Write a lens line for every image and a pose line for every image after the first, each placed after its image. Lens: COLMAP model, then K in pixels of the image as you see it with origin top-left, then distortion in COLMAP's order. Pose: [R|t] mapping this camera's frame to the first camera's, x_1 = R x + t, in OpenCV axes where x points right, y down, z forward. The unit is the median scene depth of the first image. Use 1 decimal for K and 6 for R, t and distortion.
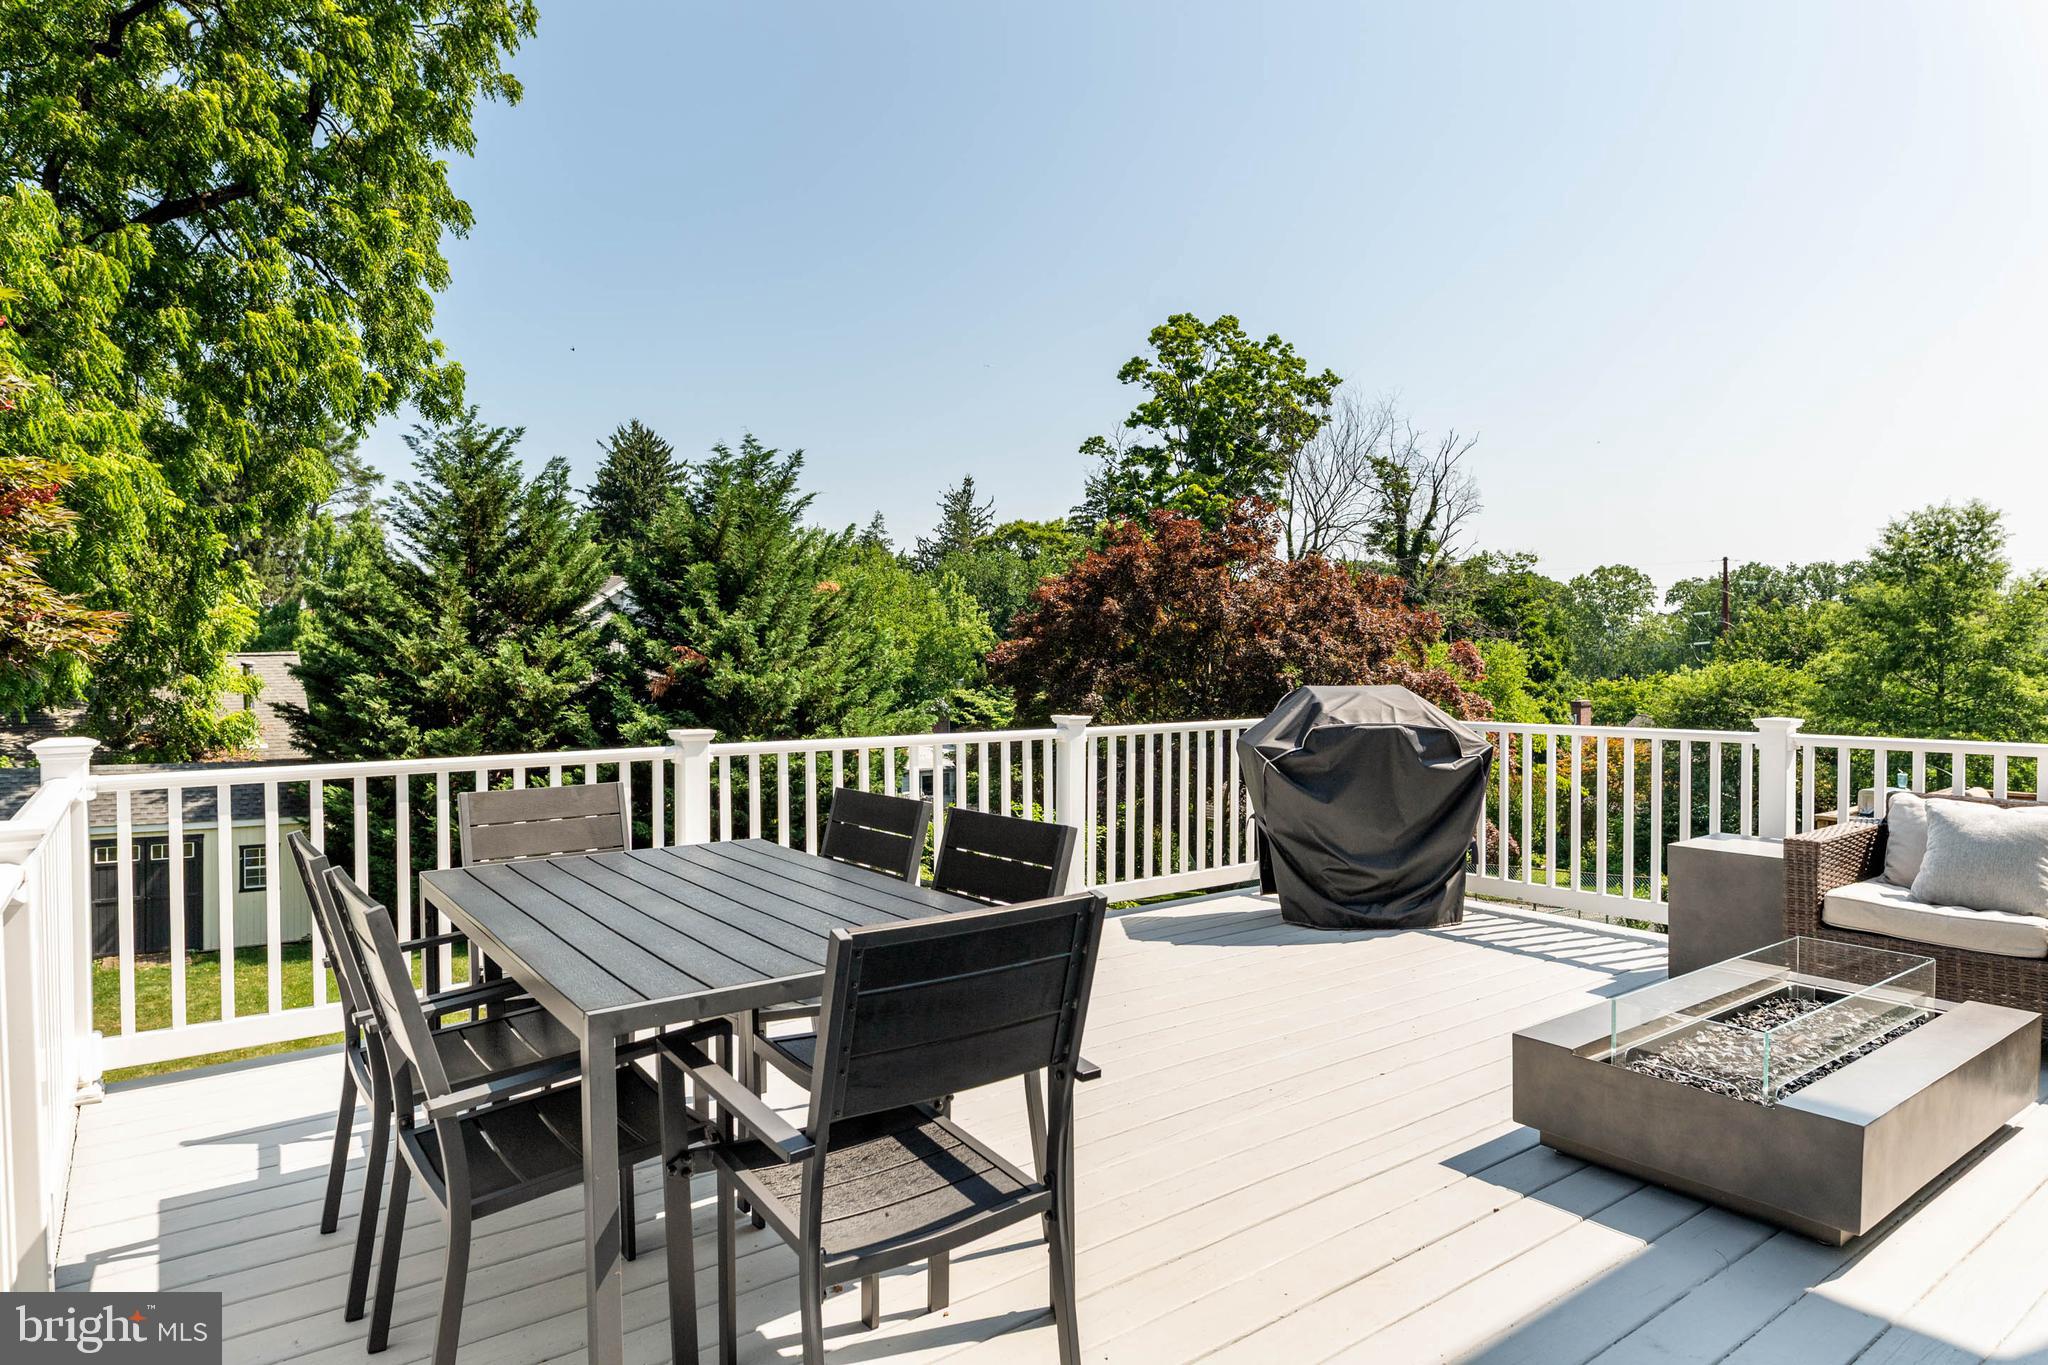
lens RADIAL K [[1176.8, 0, 1026.4], [0, 1176.8, 679.4], [0, 0, 1]] dist [0.001271, -0.000650]
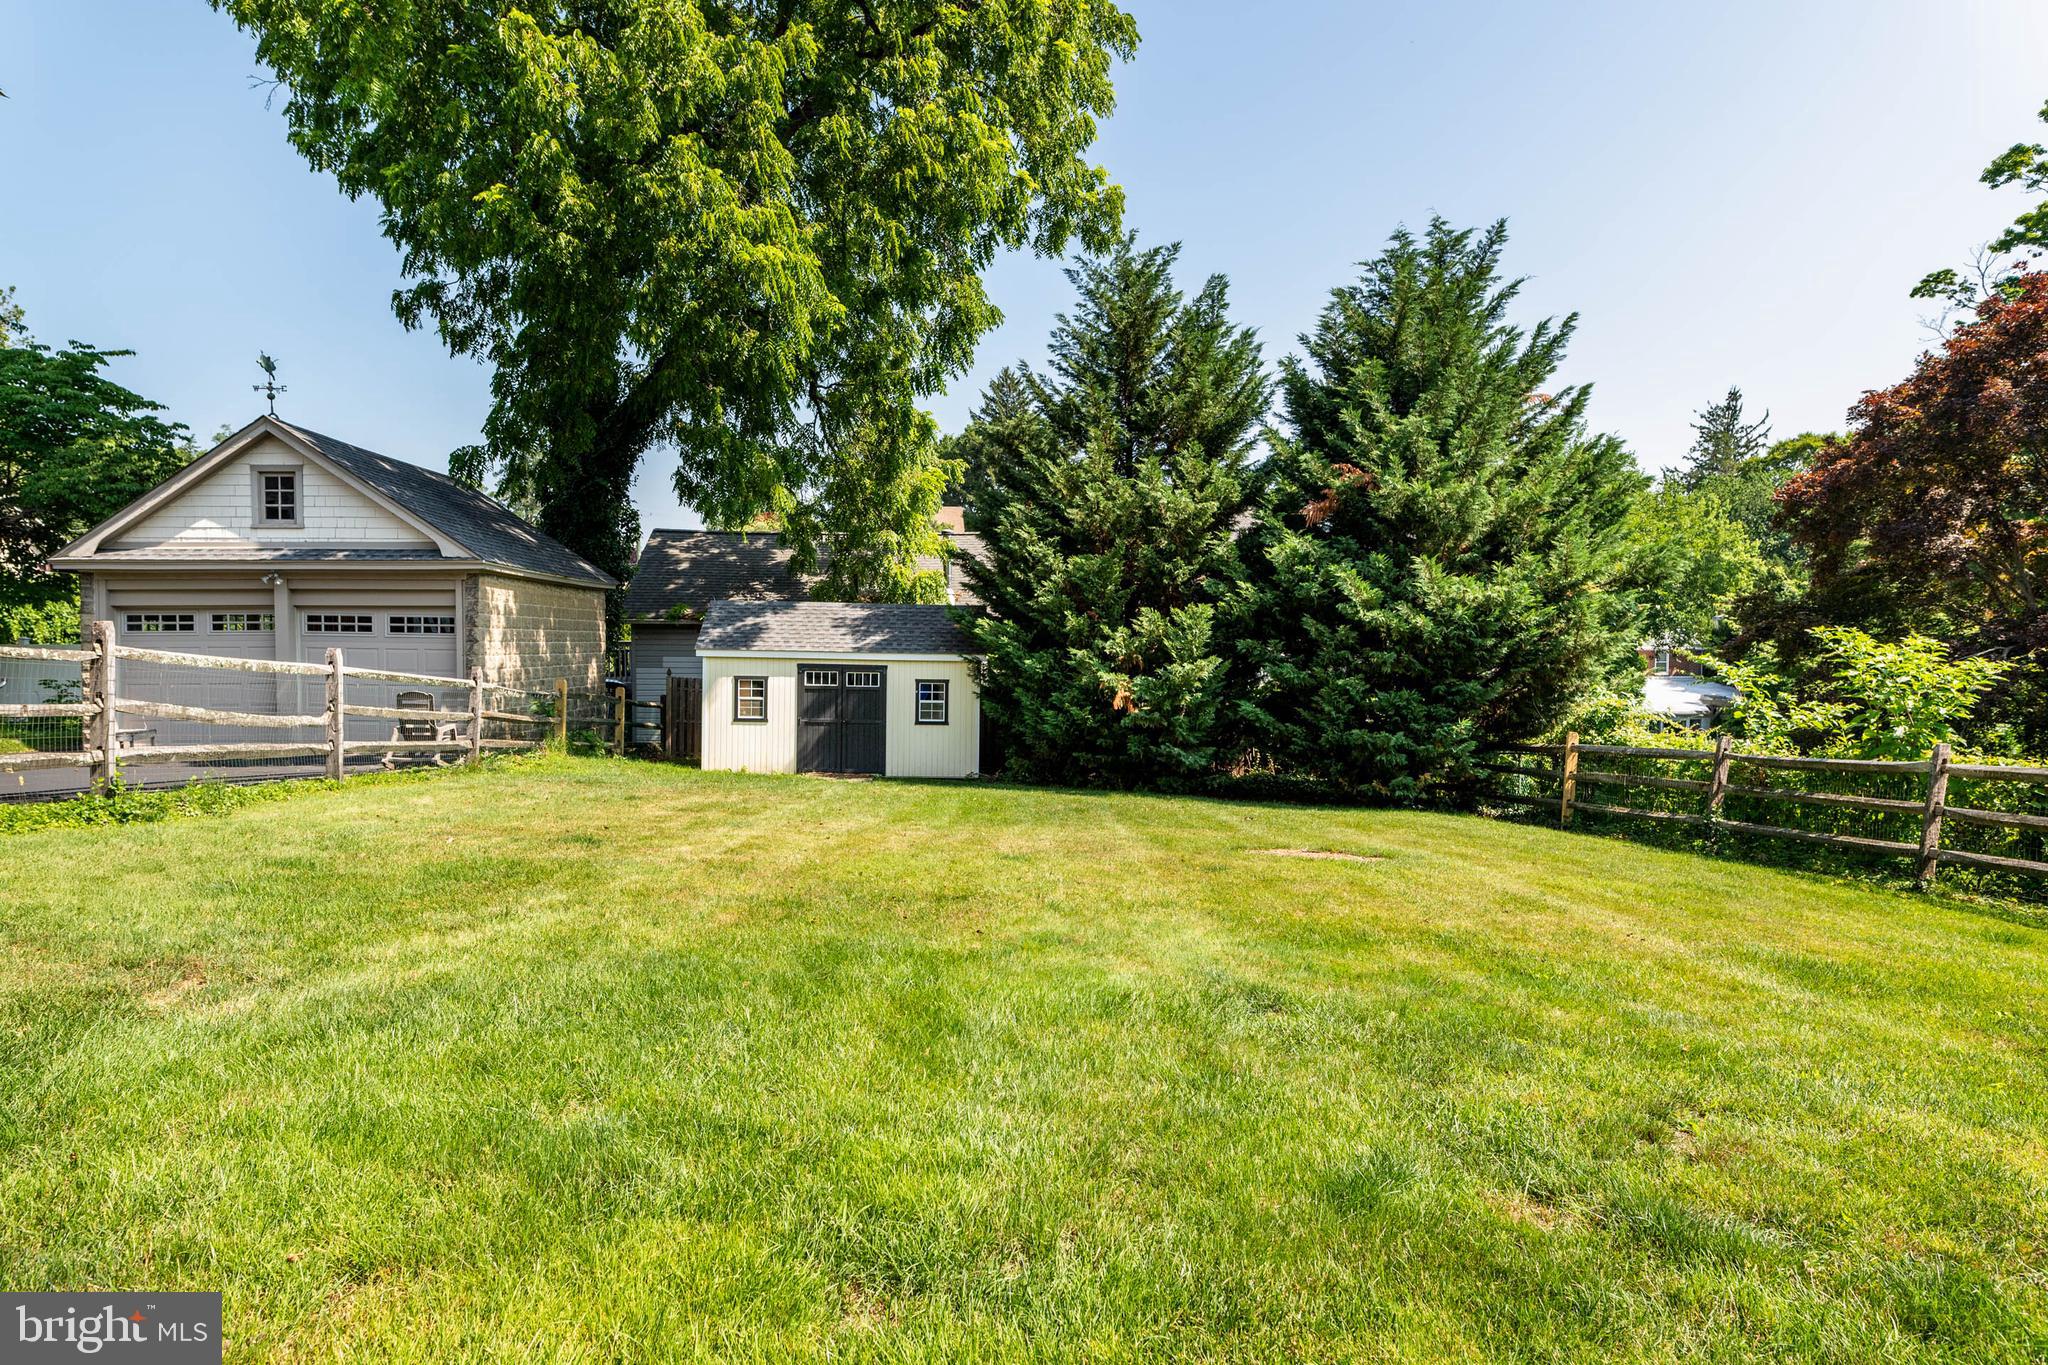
lens RADIAL K [[1167.3, 0, 1030.5], [0, 1167.3, 700.1], [0, 0, 1]] dist [-0.000483, -0.001979]
pose [[0.833767, 0.031213, -0.551233, -0.016716], [-0.008102, 0.998985, 0.044311, 0.098946], [0.552057, -0.032479, 0.833174, 0.175491]]
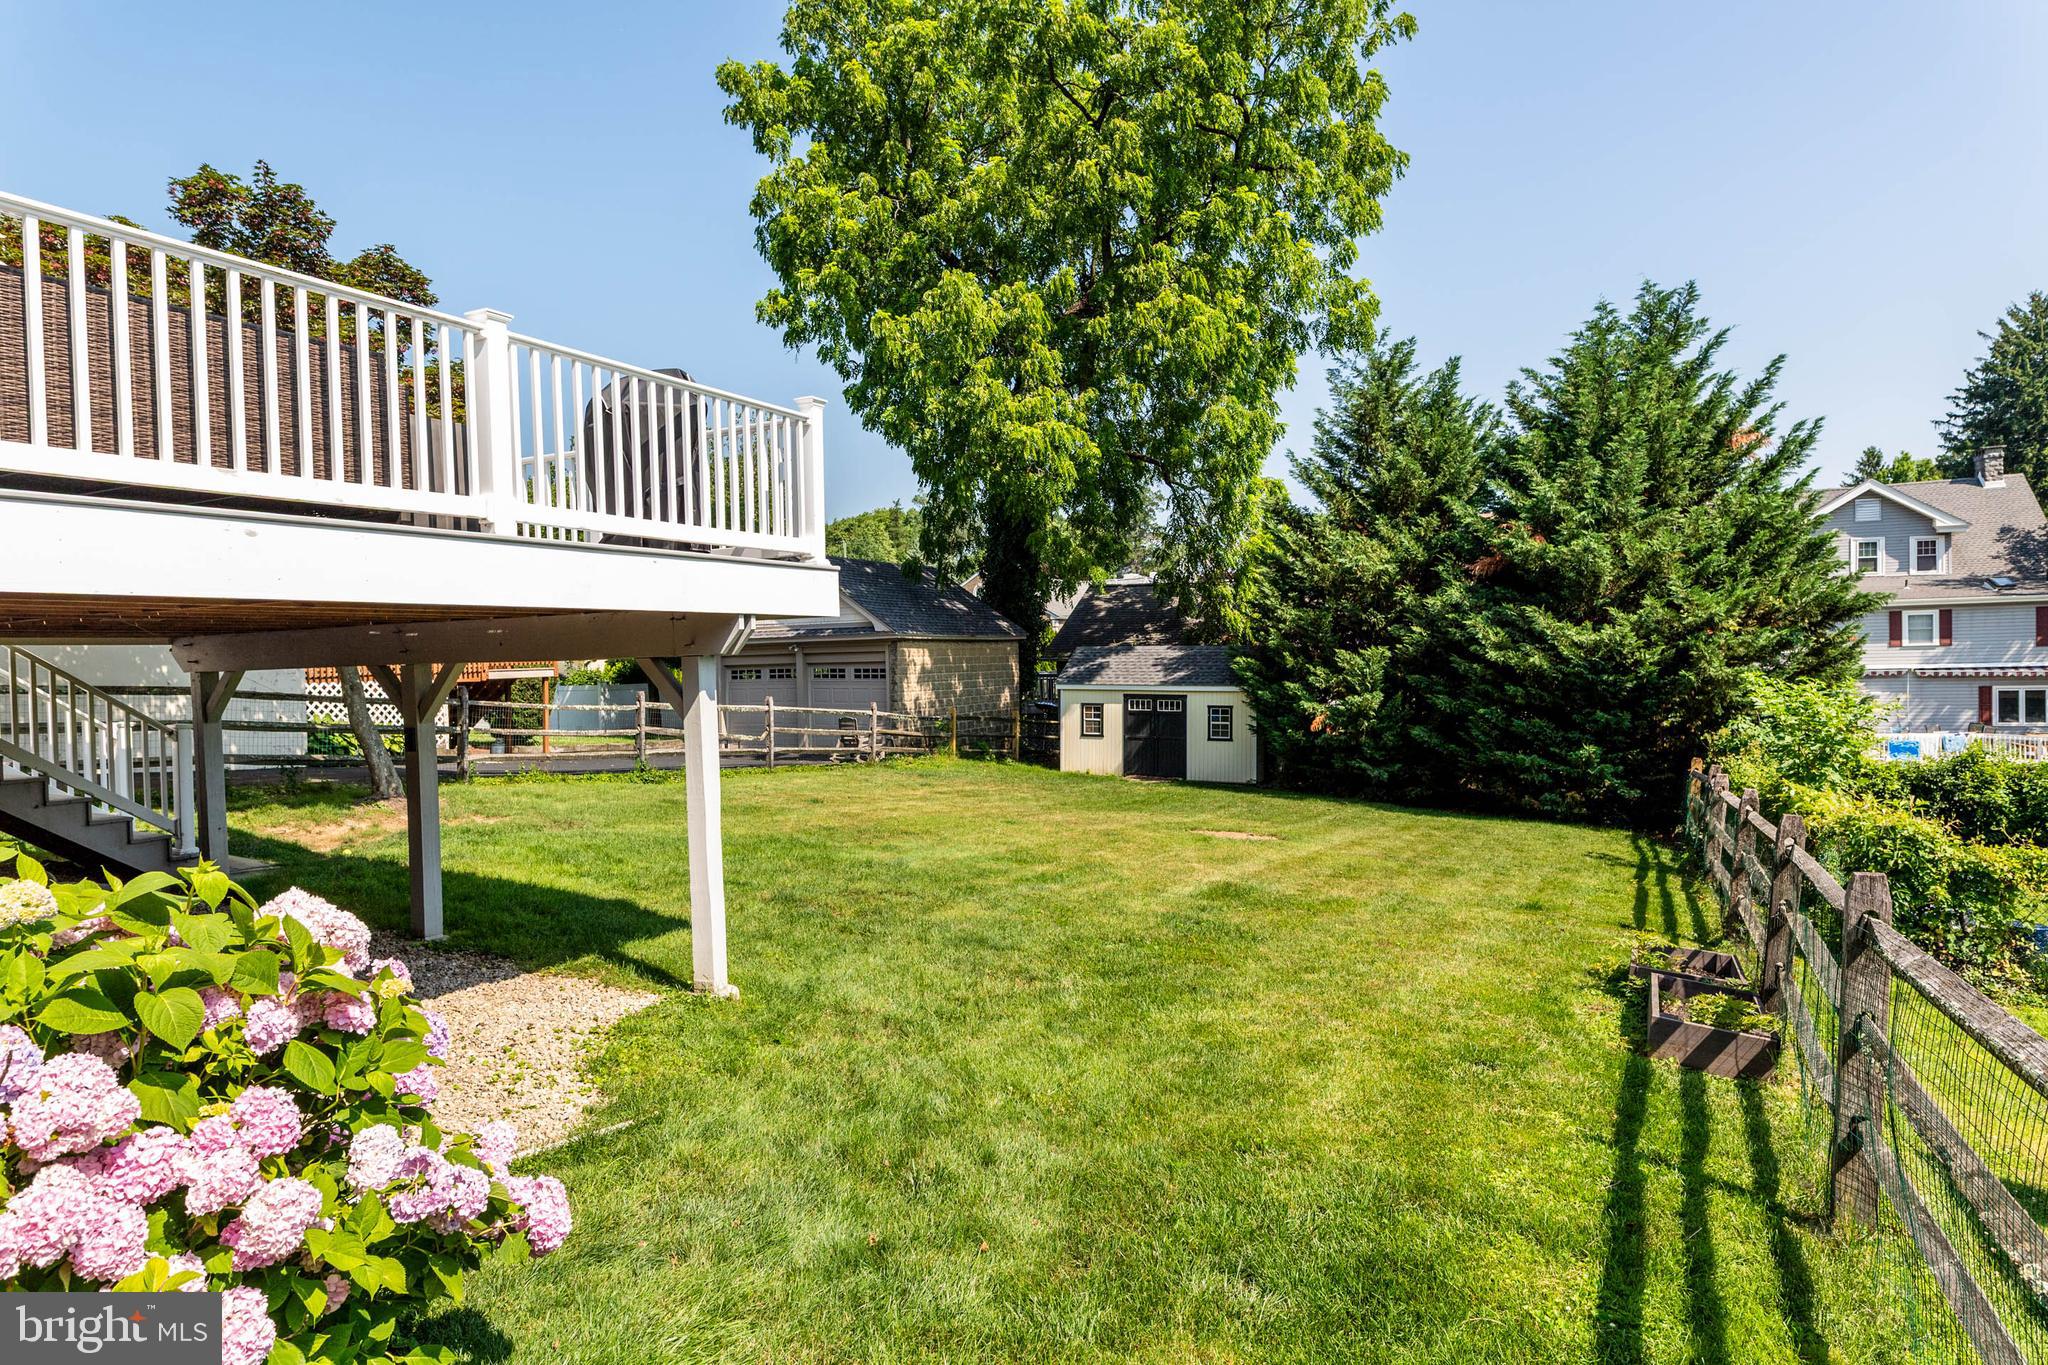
lens RADIAL K [[1168.2, 0, 1016.4], [0, 1168.2, 674.4], [0, 0, 1]] dist [0.003143, 0.000787]
pose [[0.441158, 0.005825, -0.897411, 0.373171], [0.014375, 0.999805, 0.013556, 0.074177], [0.897314, -0.018880, 0.440988, 0.195214]]
